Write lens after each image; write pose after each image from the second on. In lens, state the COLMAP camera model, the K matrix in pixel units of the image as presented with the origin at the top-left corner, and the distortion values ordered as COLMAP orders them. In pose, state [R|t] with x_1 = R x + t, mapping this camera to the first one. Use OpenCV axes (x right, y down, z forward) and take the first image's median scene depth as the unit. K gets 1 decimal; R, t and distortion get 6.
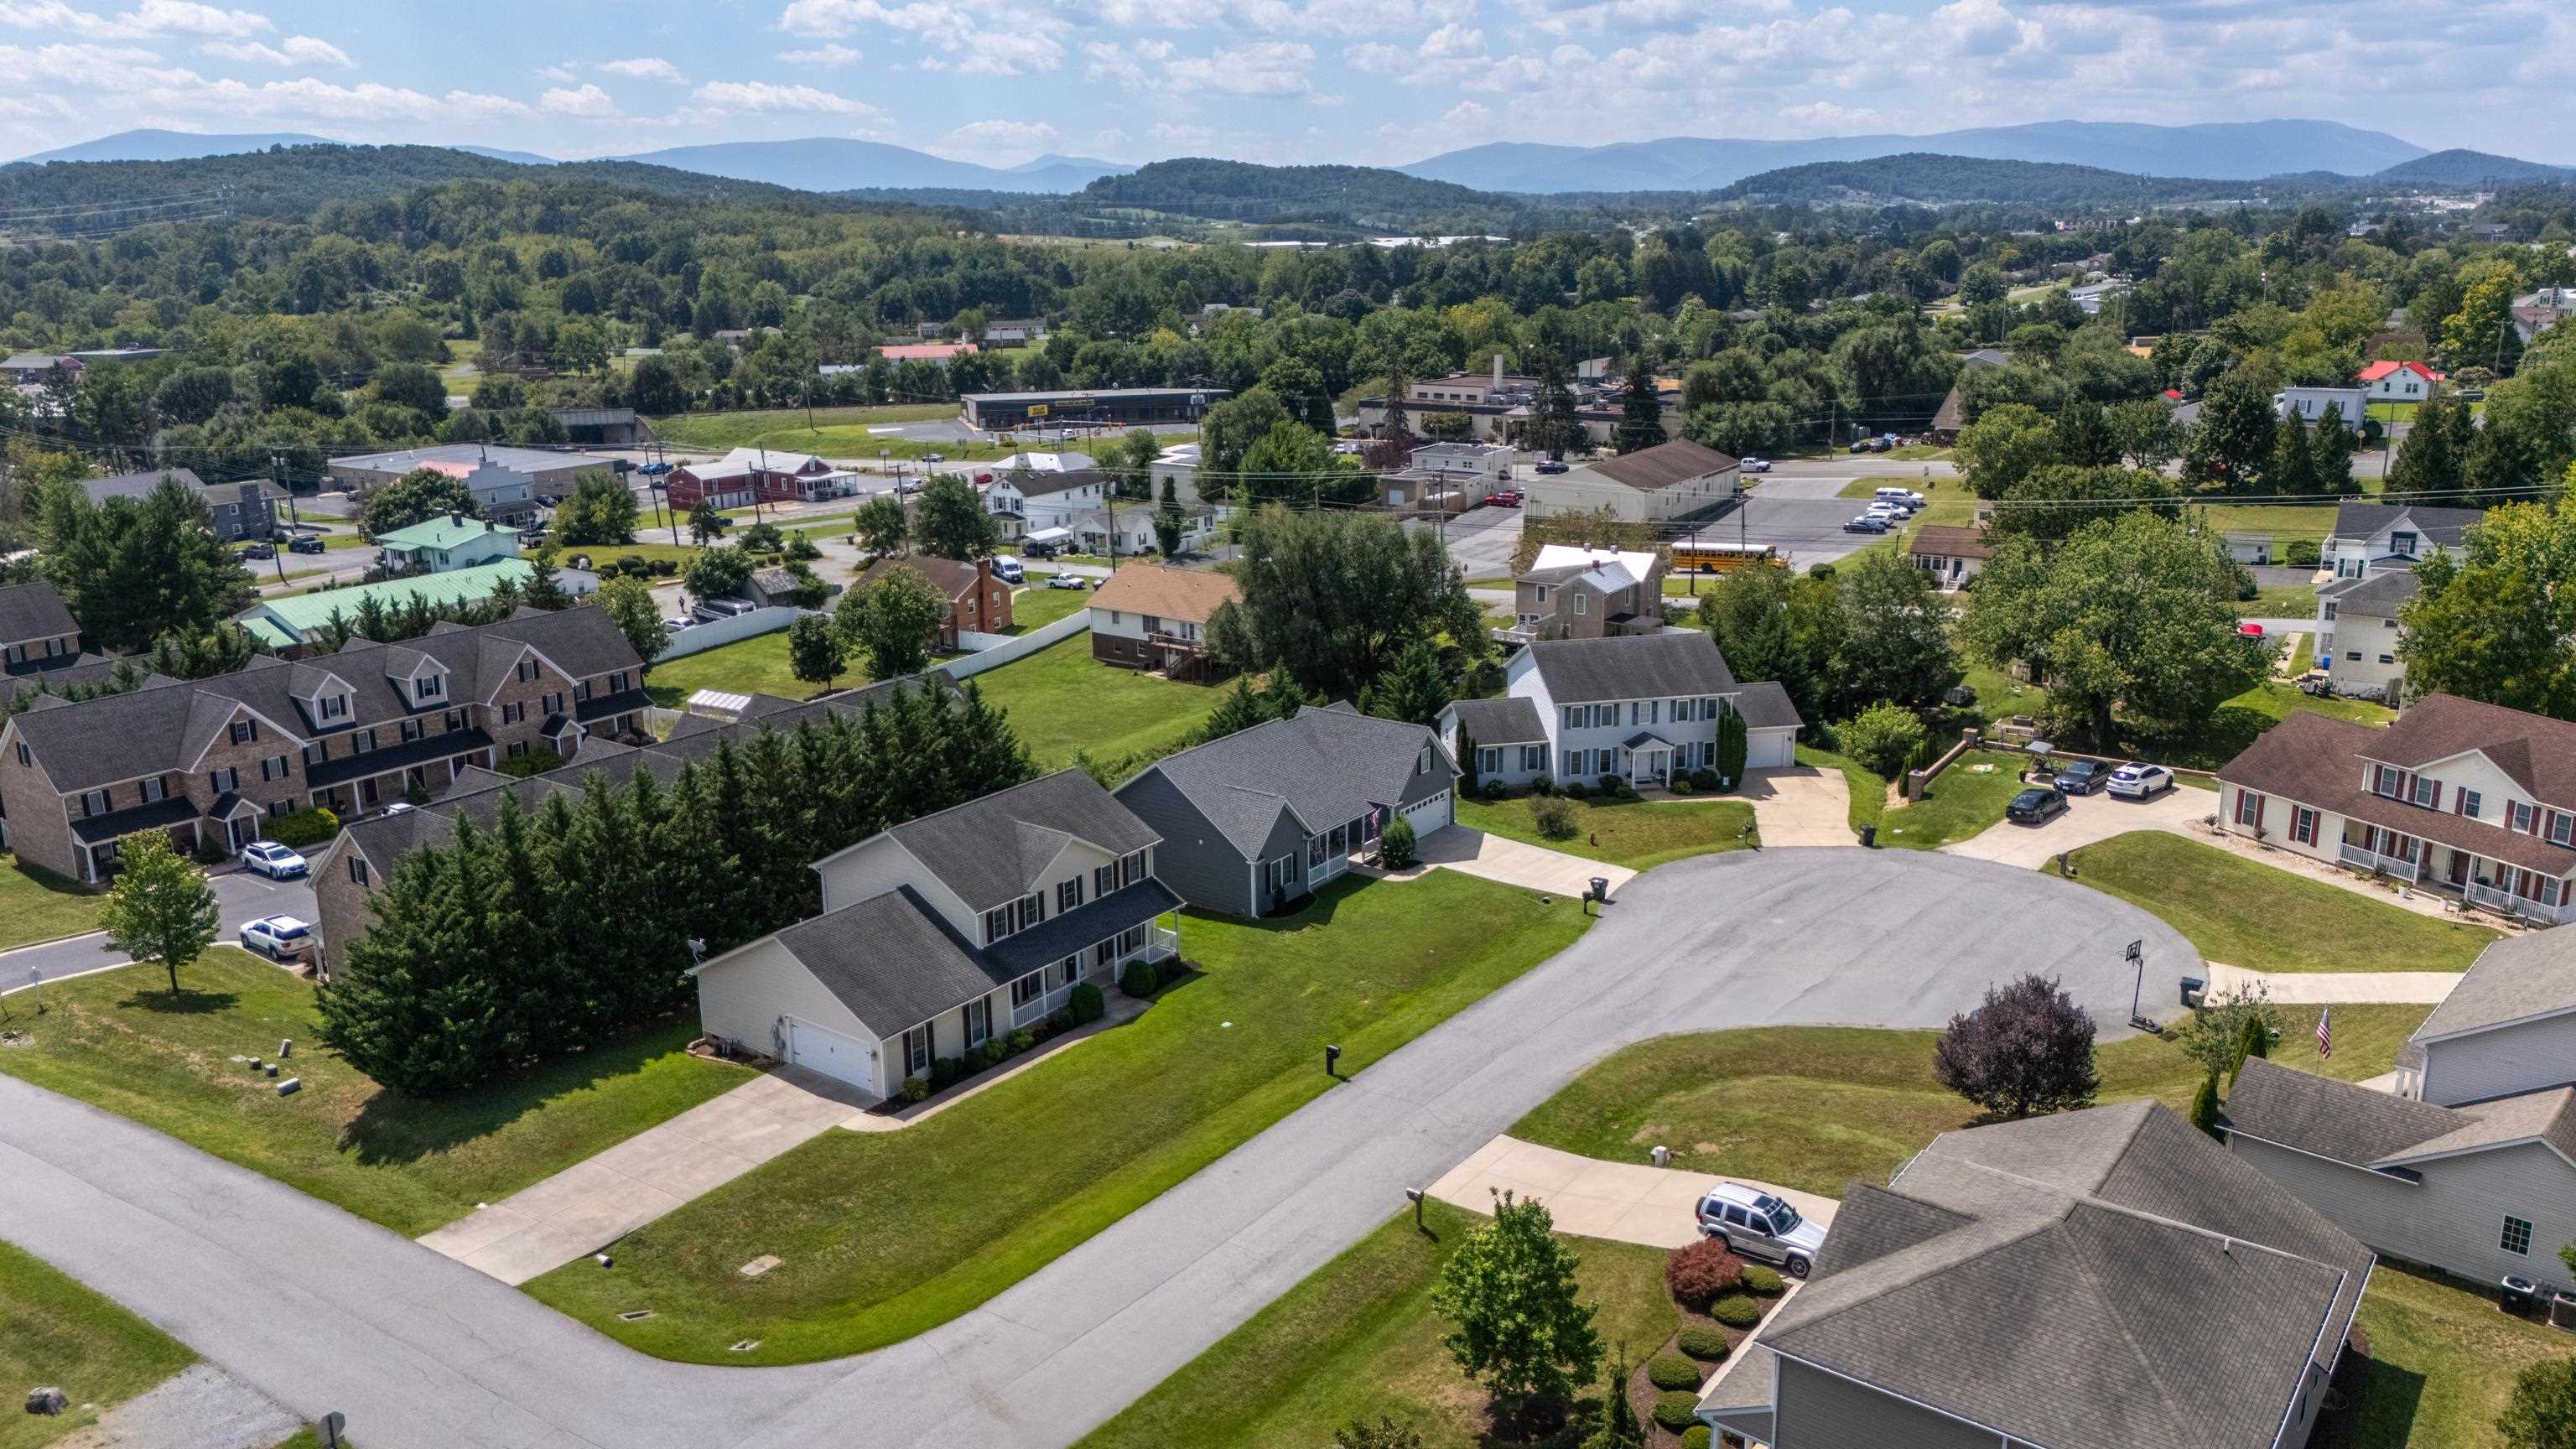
lens RADIAL K [[1892.0, 0, 1286.6], [0, 1892.0, 732.3], [0, 0, 1]] dist [0.083048, -0.086832]
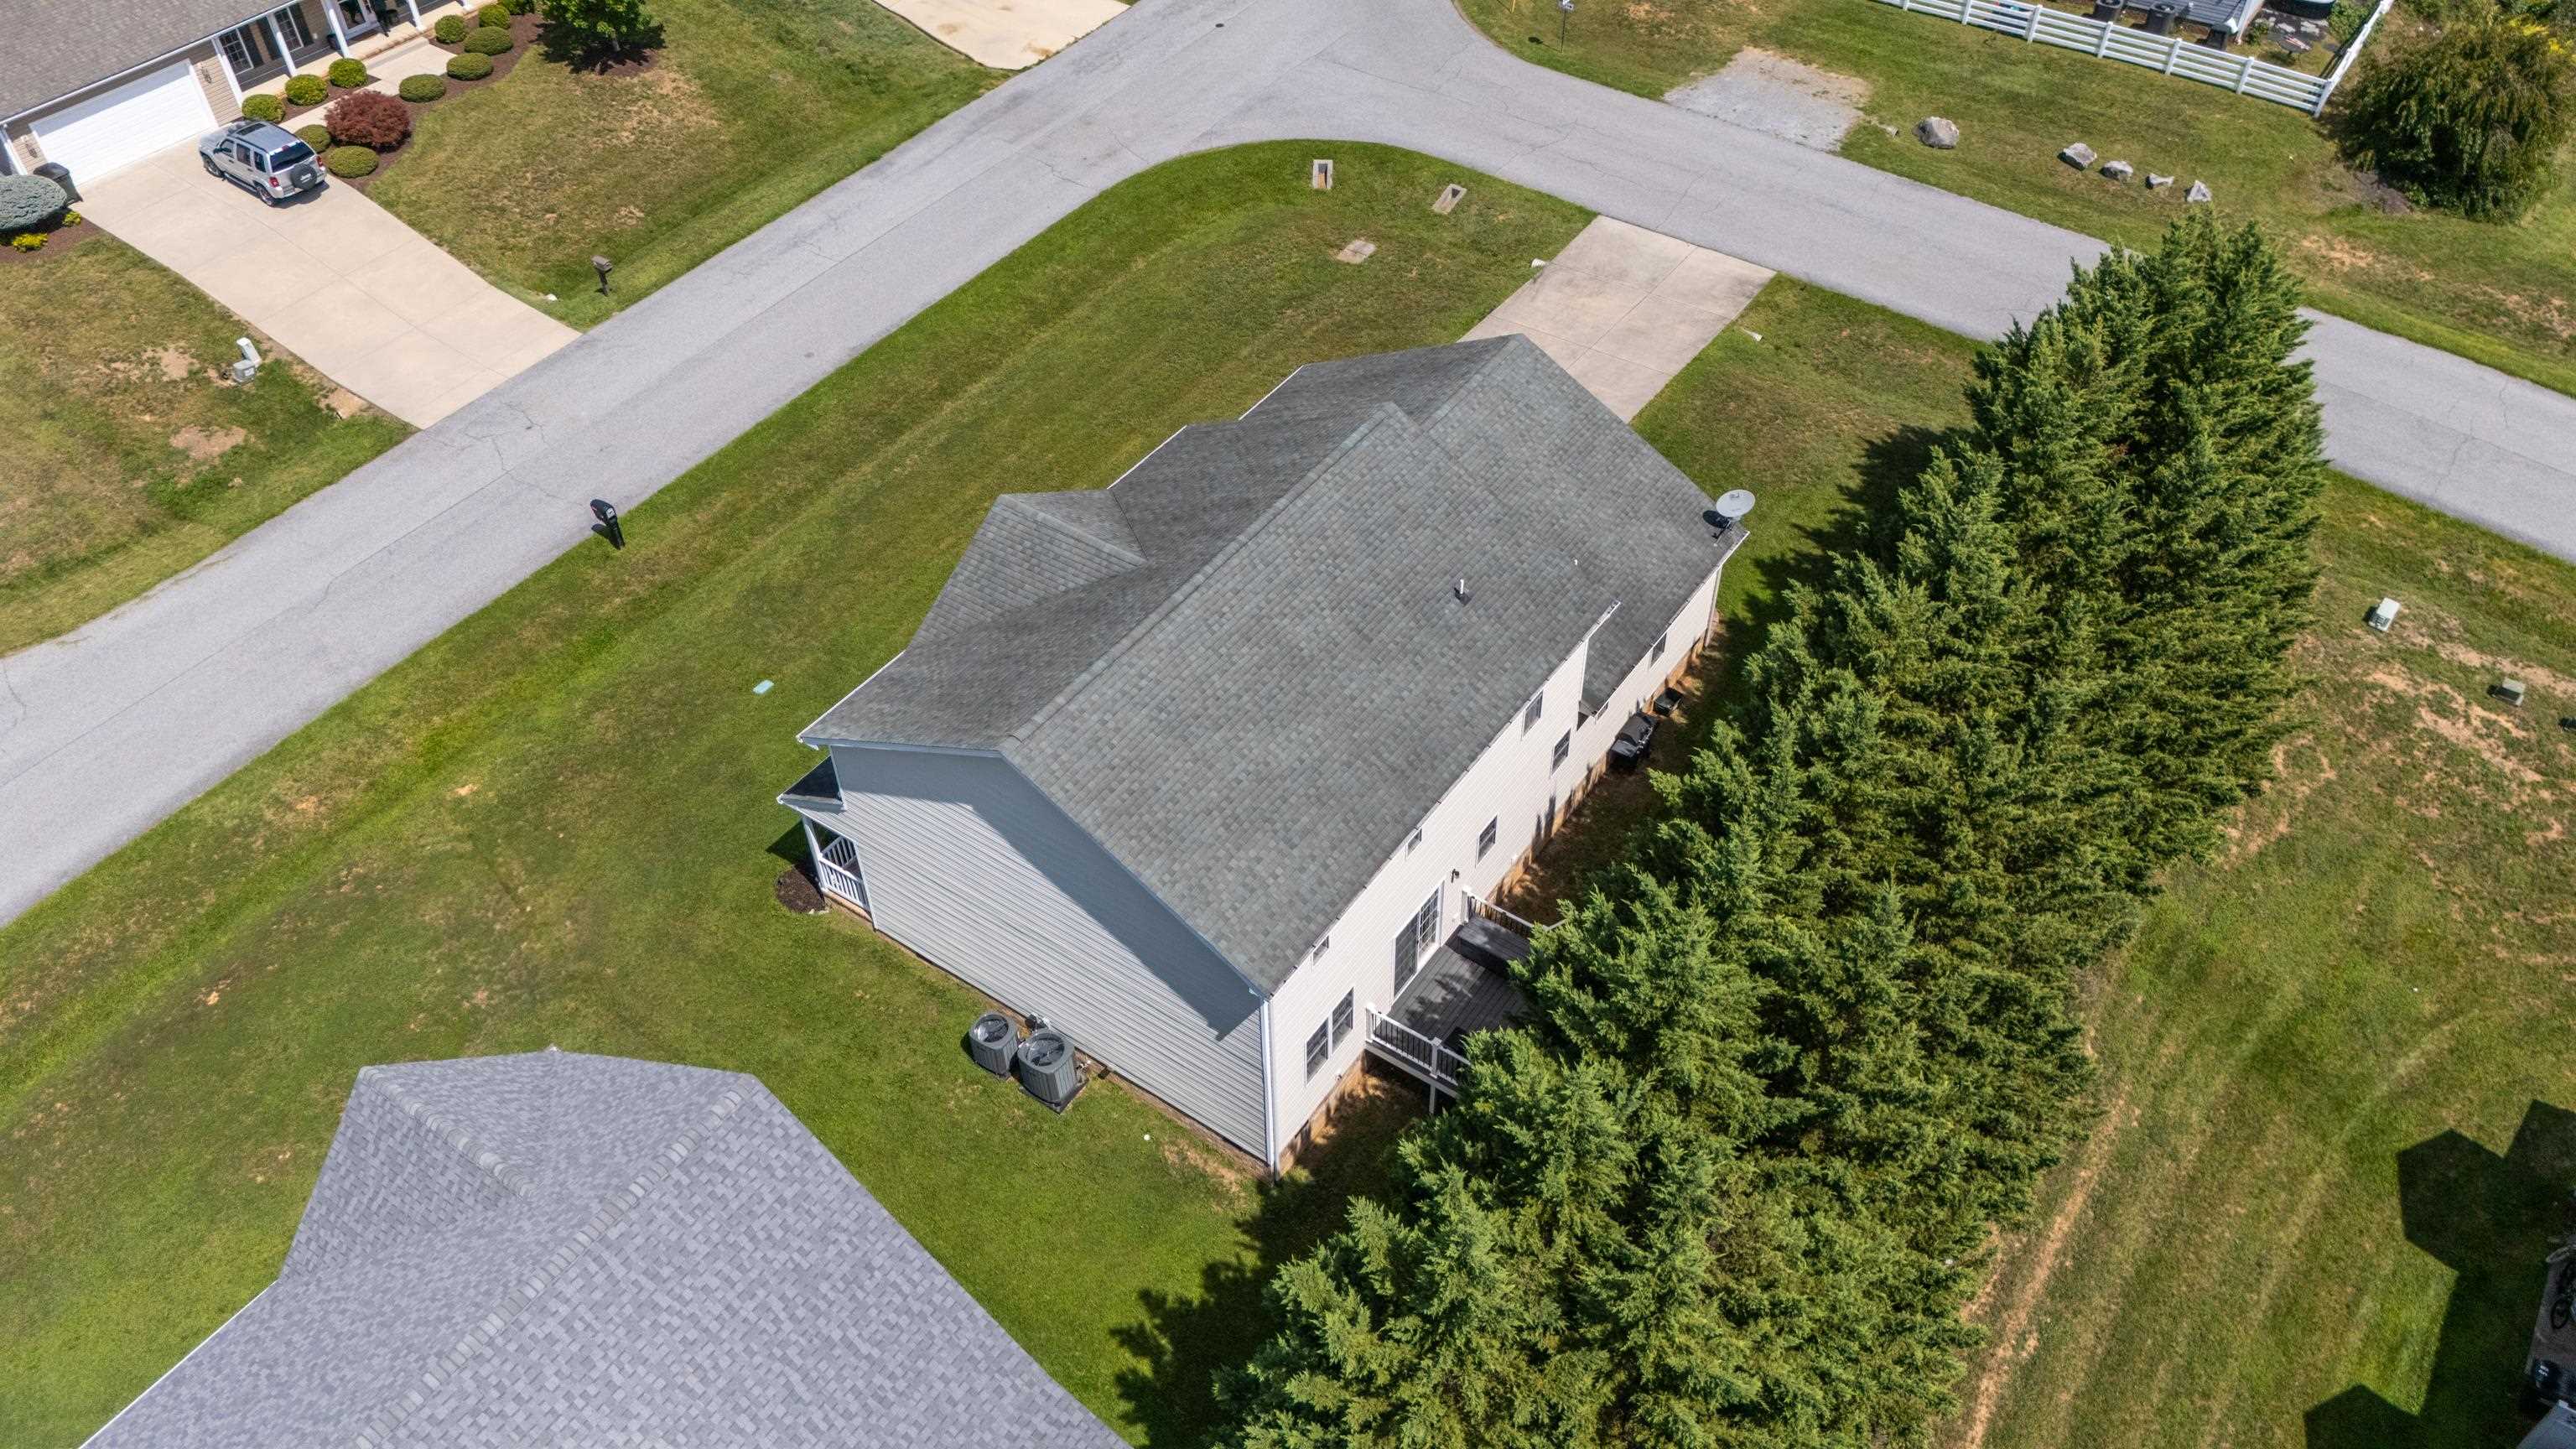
lens RADIAL K [[1899.1, 0, 1285.6], [0, 1899.1, 732.3], [0, 0, 1]] dist [0.066683, -0.068452]
pose [[-0.998949, 0.045625, -0.004294, -0.151172], [0.019203, 0.501822, 0.864758, -0.260672], [0.041609, 0.863767, -0.502171, 1.099189]]
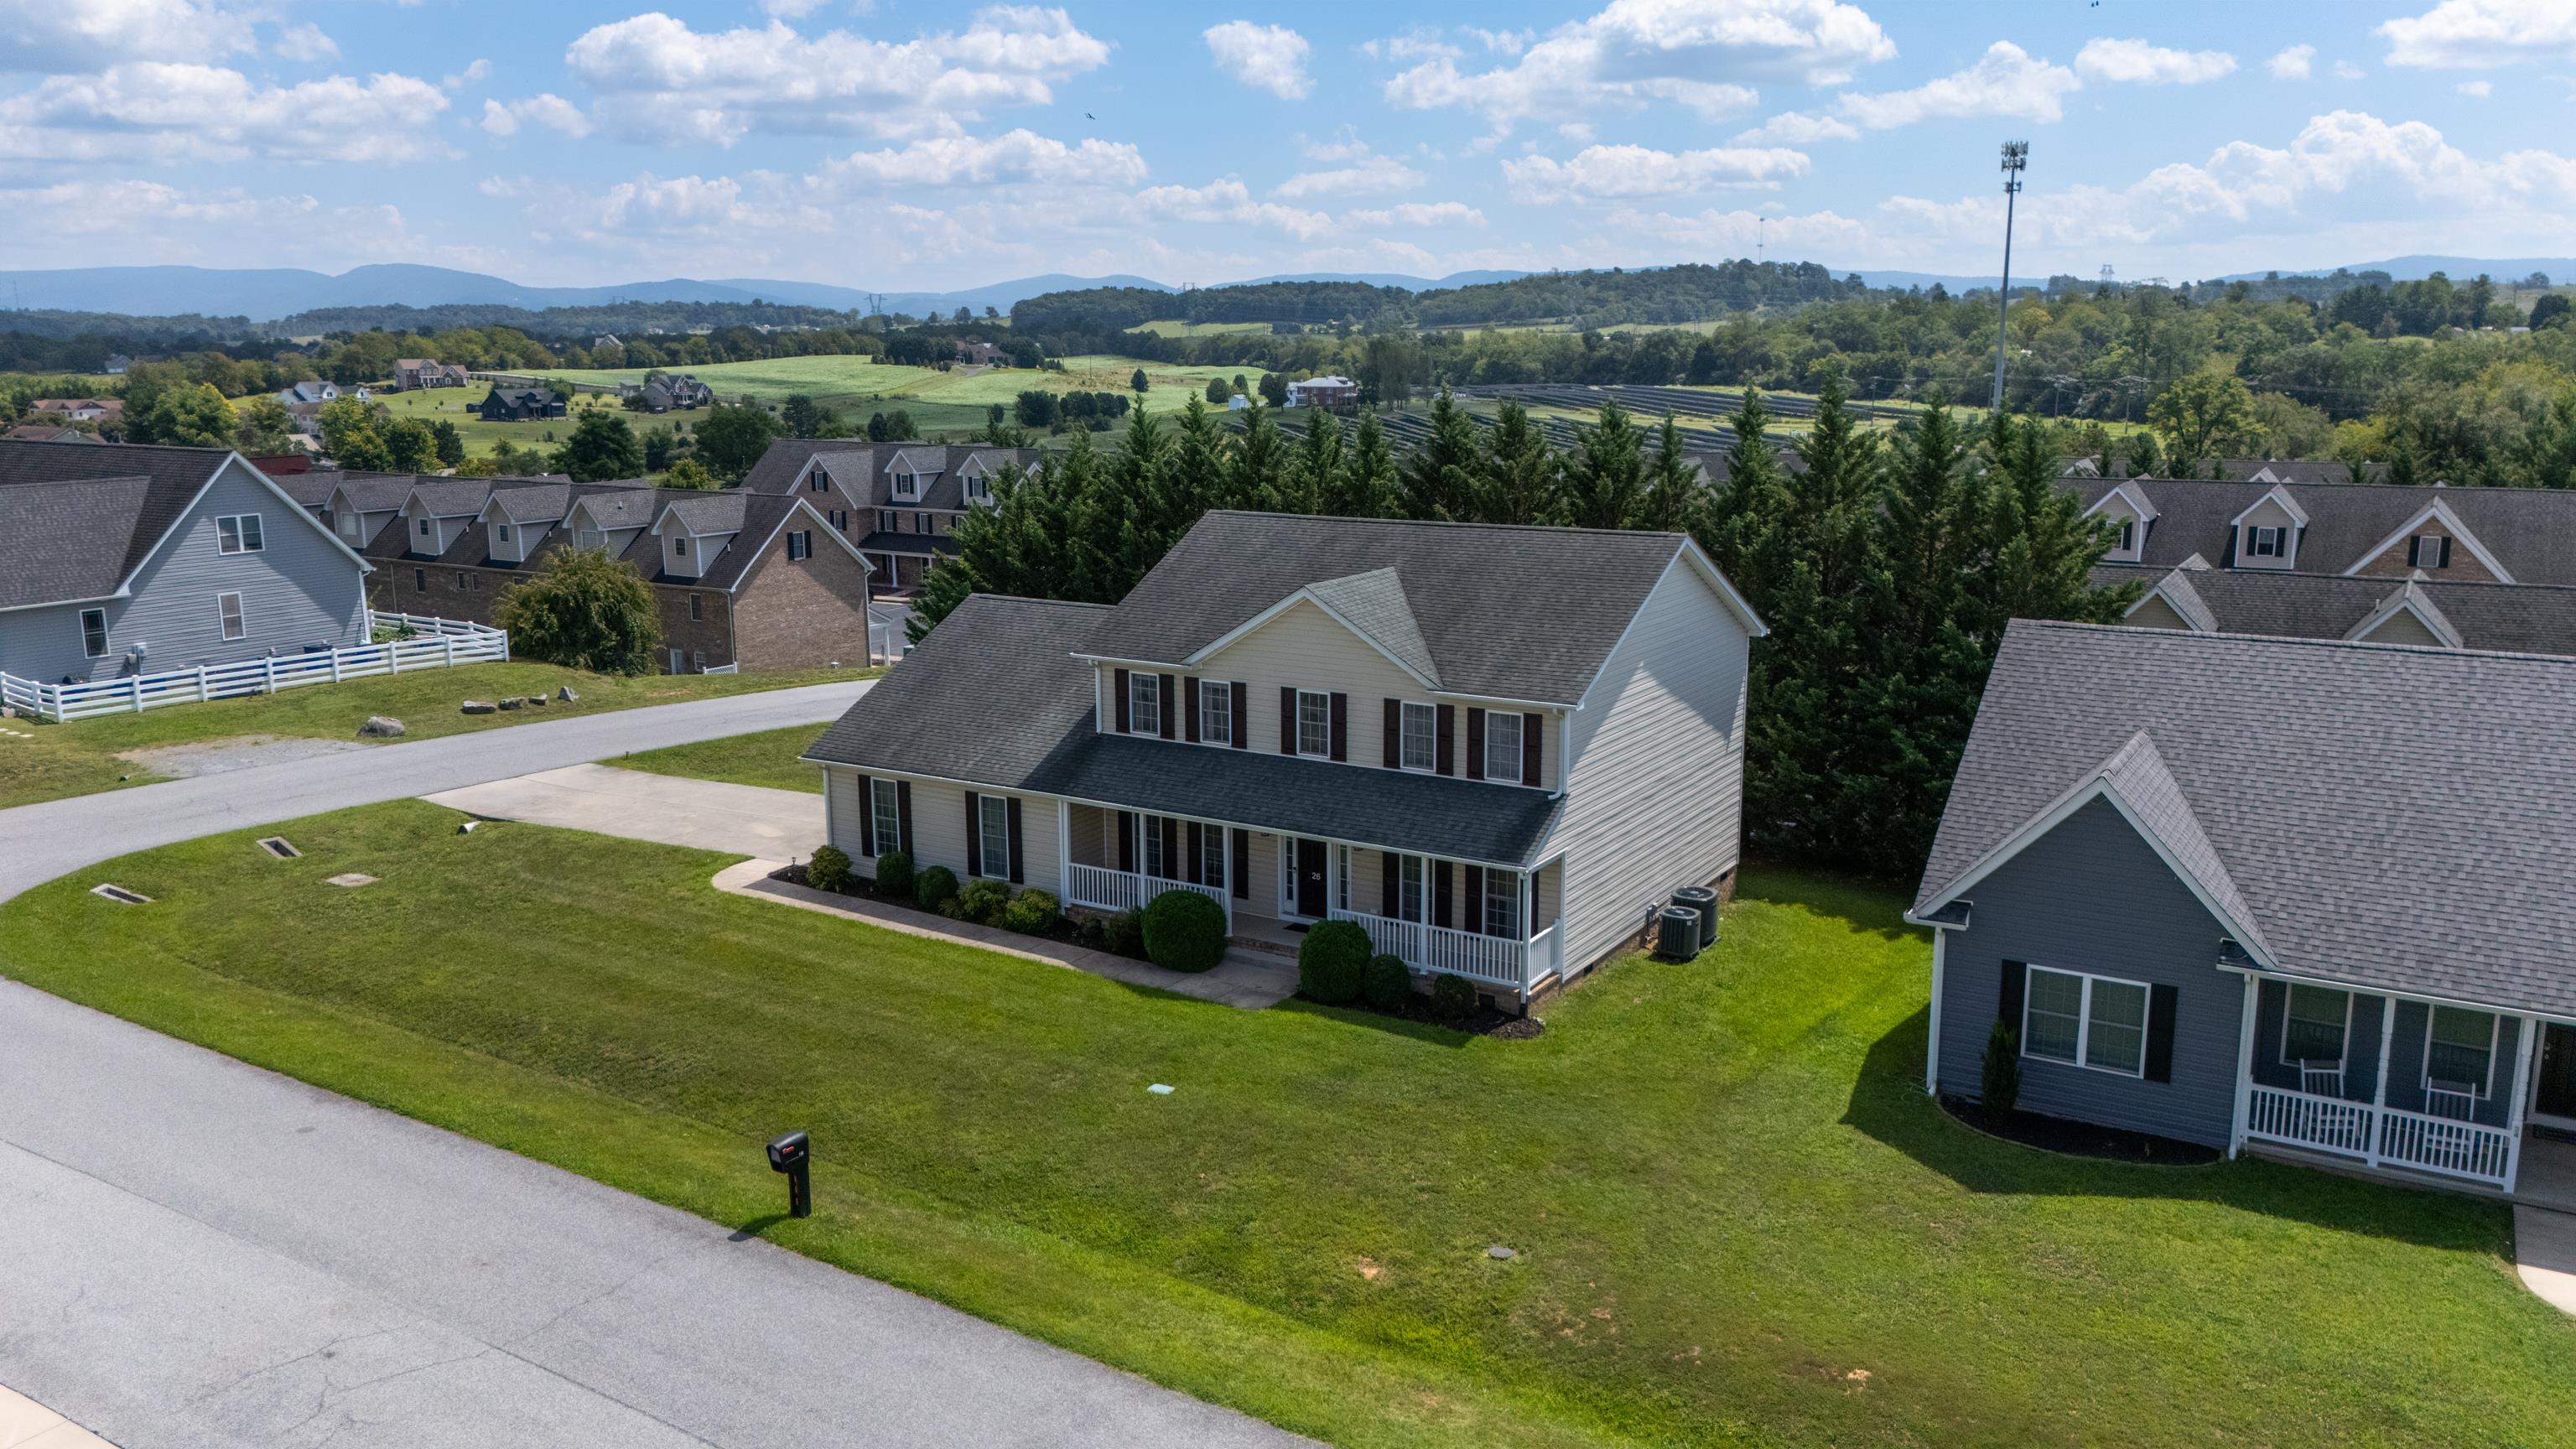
lens RADIAL K [[1900.9, 0, 1286.6], [0, 1900.9, 726.0], [0, 0, 1]] dist [0.074228, -0.073510]
pose [[0.085642, 0.213883, -0.973098, 0.288914], [-0.259297, 0.947815, 0.185505, 0.002411], [0.961993, 0.236435, 0.136632, 0.812271]]
